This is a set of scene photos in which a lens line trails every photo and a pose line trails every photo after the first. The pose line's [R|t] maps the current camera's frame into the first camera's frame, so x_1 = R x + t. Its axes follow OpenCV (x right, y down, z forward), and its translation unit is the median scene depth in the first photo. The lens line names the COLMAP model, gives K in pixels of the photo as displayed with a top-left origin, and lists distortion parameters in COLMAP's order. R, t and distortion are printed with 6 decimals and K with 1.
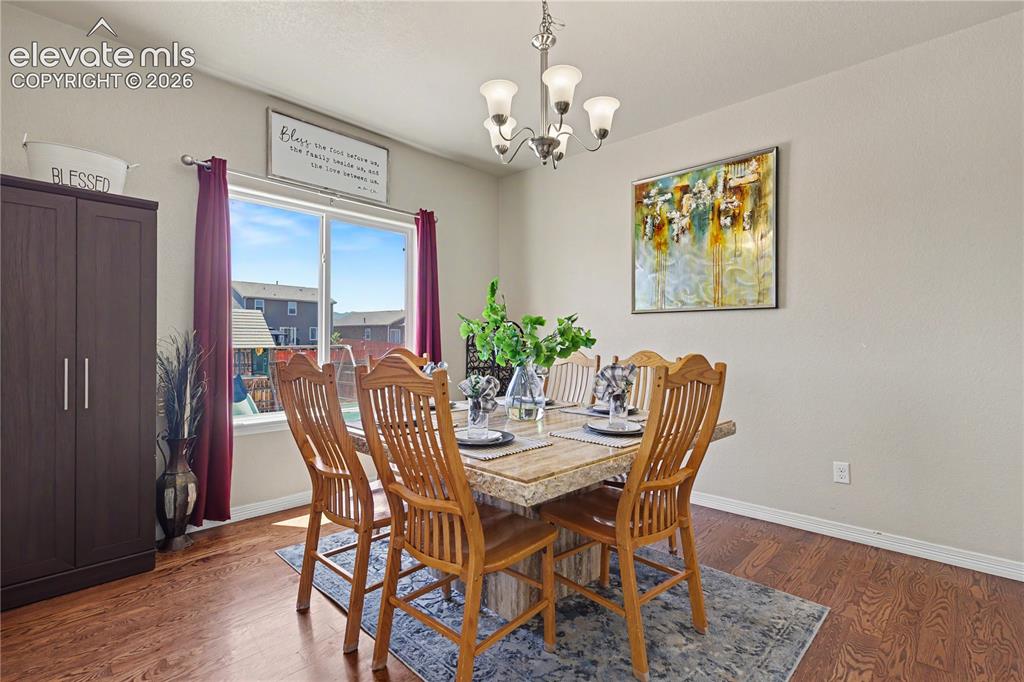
lens RADIAL K [[477.0, 0, 514.7], [0, 477.0, 339.4], [0, 0, 1]] dist [-0.001422, 0.000413]
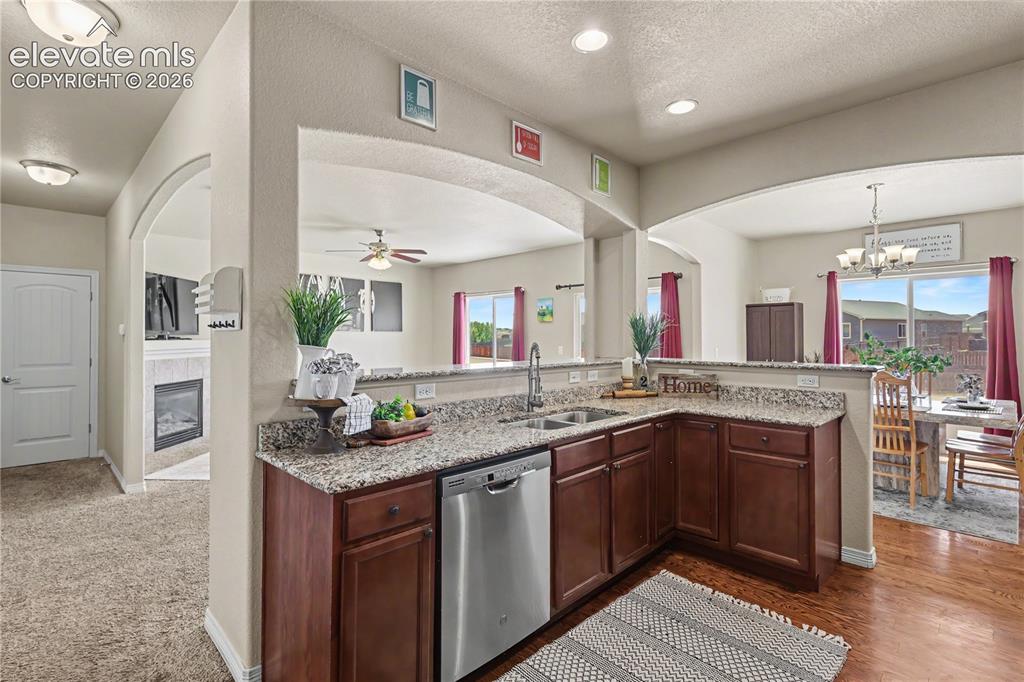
lens RADIAL K [[477.0, 0, 510.9], [0, 477.0, 334.9], [0, 0, 1]] dist [-0.001422, 0.000413]
pose [[-0.034233, -0.010079, -0.999363, 1.399536], [0.005339, 0.999933, -0.010268, -0.061280], [0.999400, -0.005687, -0.034177, -0.350060]]
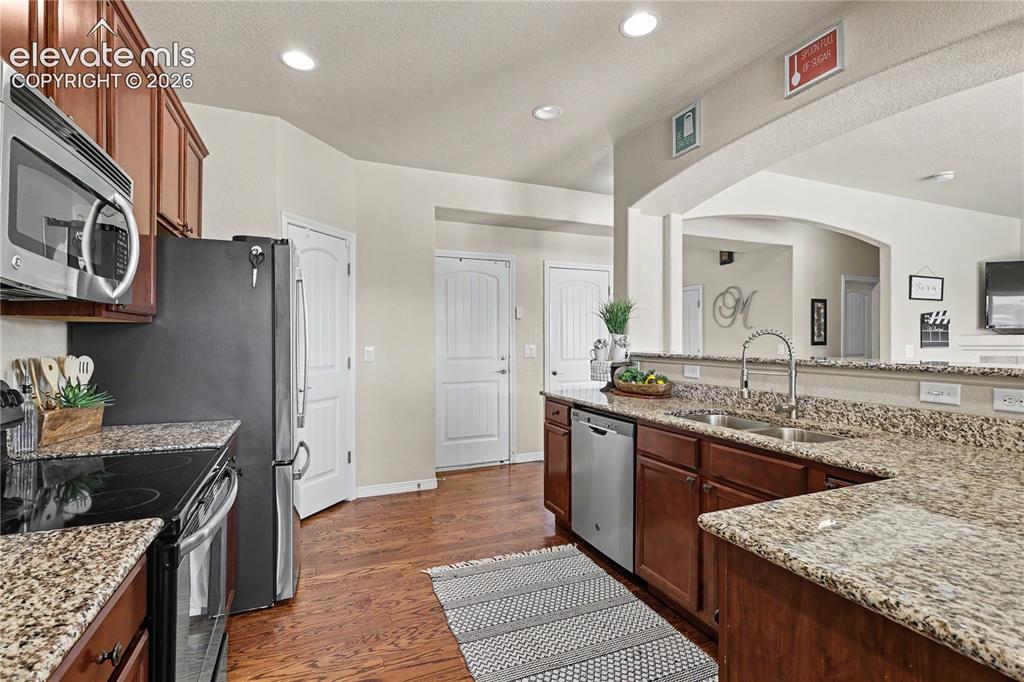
lens RADIAL K [[477.0, 0, 515.7], [0, 477.0, 338.0], [0, 0, 1]] dist [-0.001422, 0.000413]
pose [[-0.917663, -0.006780, 0.397302, 0.613442], [-0.008367, 0.999962, -0.002260, -0.038869], [-0.397271, -0.005399, -0.917685, 0.430656]]
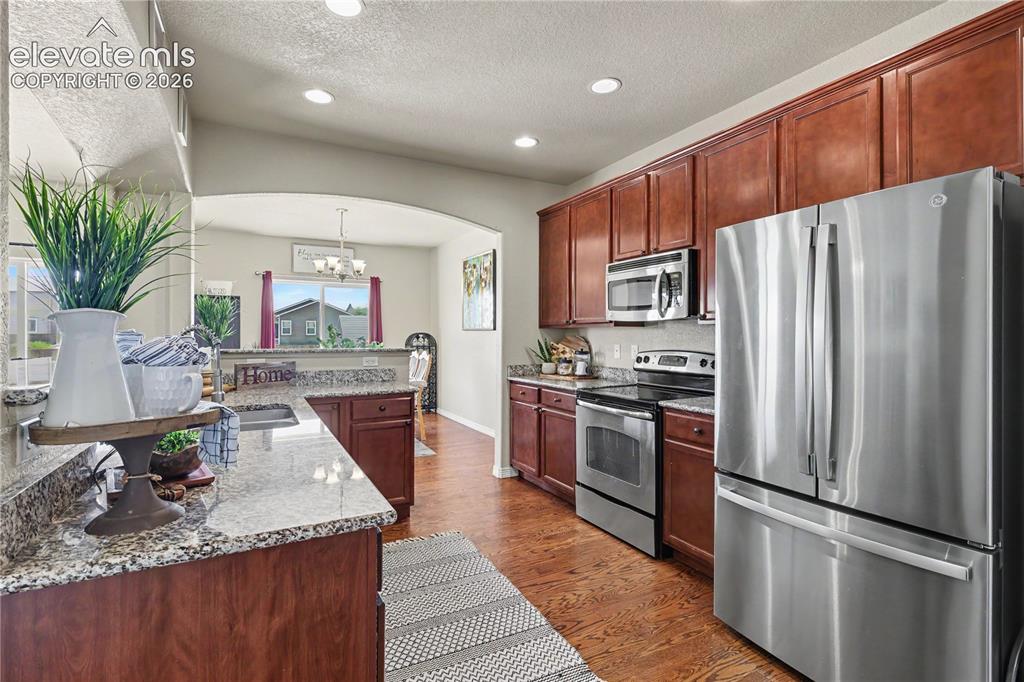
lens RADIAL K [[477.0, 0, 505.2], [0, 477.0, 337.9], [0, 0, 1]] dist [-0.001422, 0.000413]
pose [[0.946363, -0.000907, -0.323104, 1.134113], [0.003021, 0.999977, 0.006042, -0.041132], [0.323091, -0.006694, 0.946344, -0.795705]]
